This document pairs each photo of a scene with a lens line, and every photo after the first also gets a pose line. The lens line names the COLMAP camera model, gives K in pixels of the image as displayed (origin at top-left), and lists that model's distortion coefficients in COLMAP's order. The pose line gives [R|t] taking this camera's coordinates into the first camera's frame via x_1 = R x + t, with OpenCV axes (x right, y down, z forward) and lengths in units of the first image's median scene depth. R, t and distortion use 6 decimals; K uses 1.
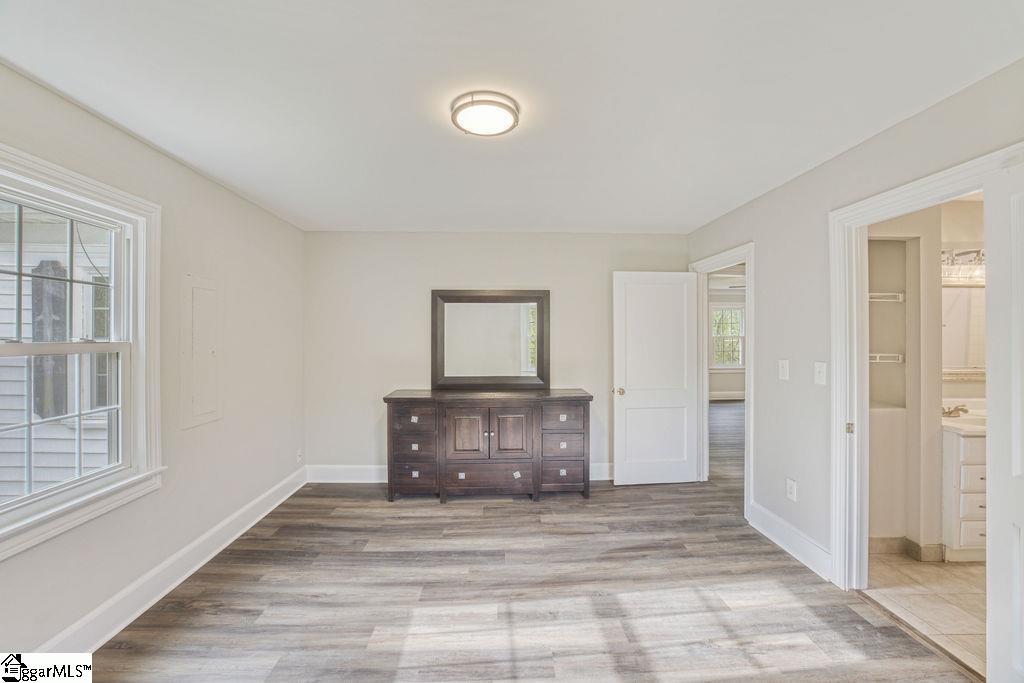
lens RADIAL K [[428.1, 0, 513.7], [0, 428.1, 336.8], [0, 0, 1]] dist [-0.001441, 0.000067]
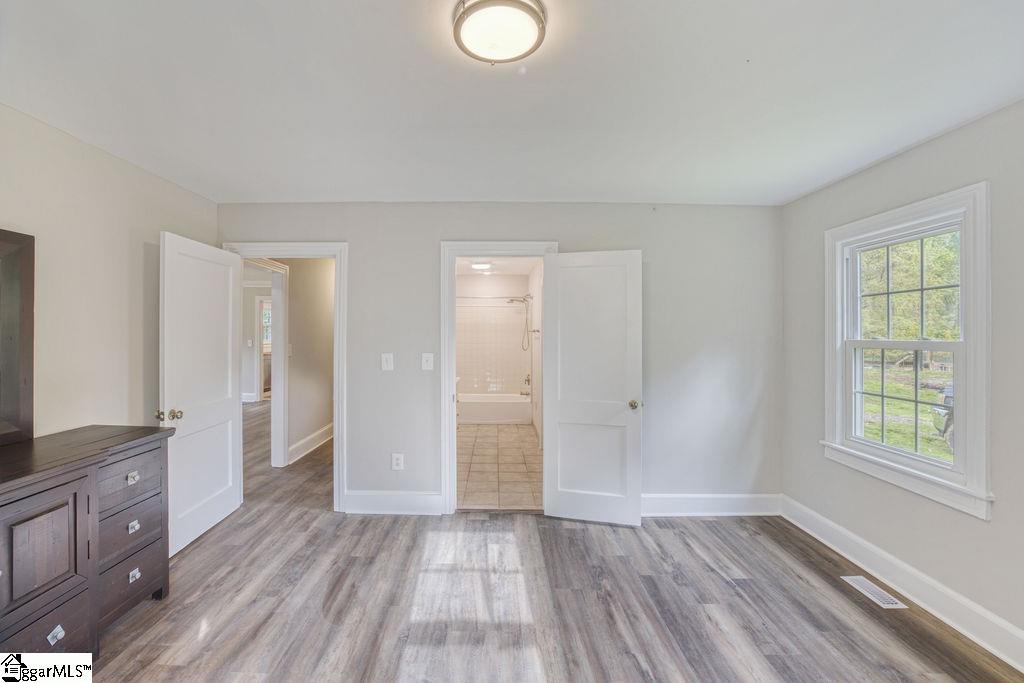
lens RADIAL K [[441.2, 0, 500.2], [0, 441.2, 330.5], [0, 0, 1]] dist [-0.001554, 0.000208]
pose [[0.050731, 0.003624, 0.998706, -0.566418], [-0.007306, 0.999968, -0.003257, -0.005428], [-0.998686, -0.007132, 0.050756, 0.649909]]
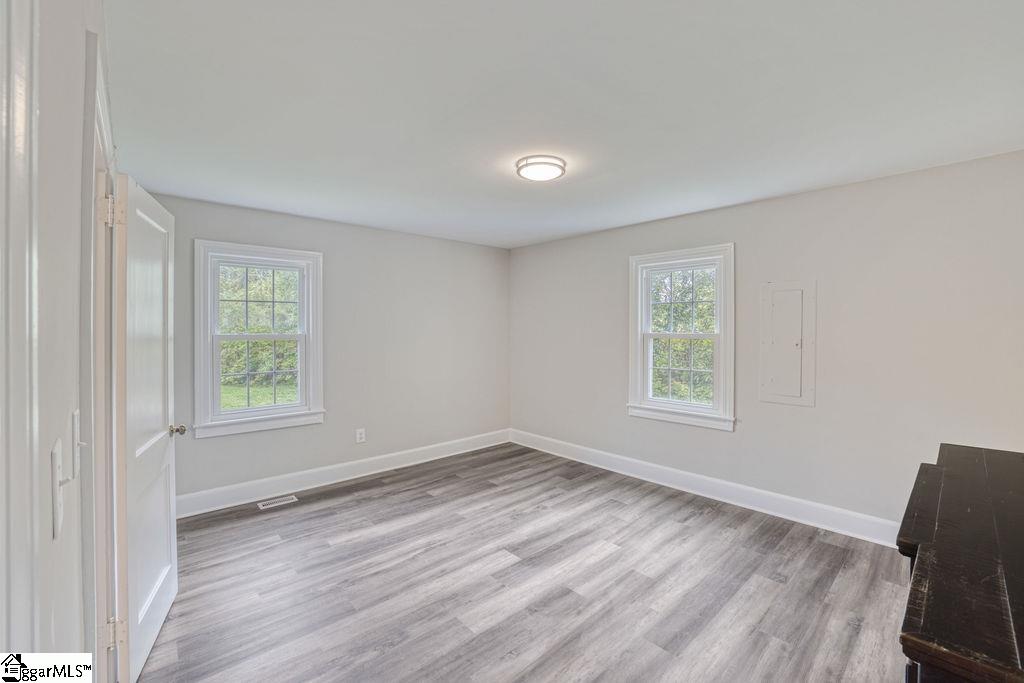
lens RADIAL K [[428.1, 0, 513.7], [0, 428.1, 336.8], [0, 0, 1]] dist [-0.001441, 0.000067]
pose [[-0.768989, 0.008109, -0.639211, 0.598562], [0.000590, 0.999928, 0.011975, -0.002614], [0.639262, 0.008831, -0.768939, 1.364180]]
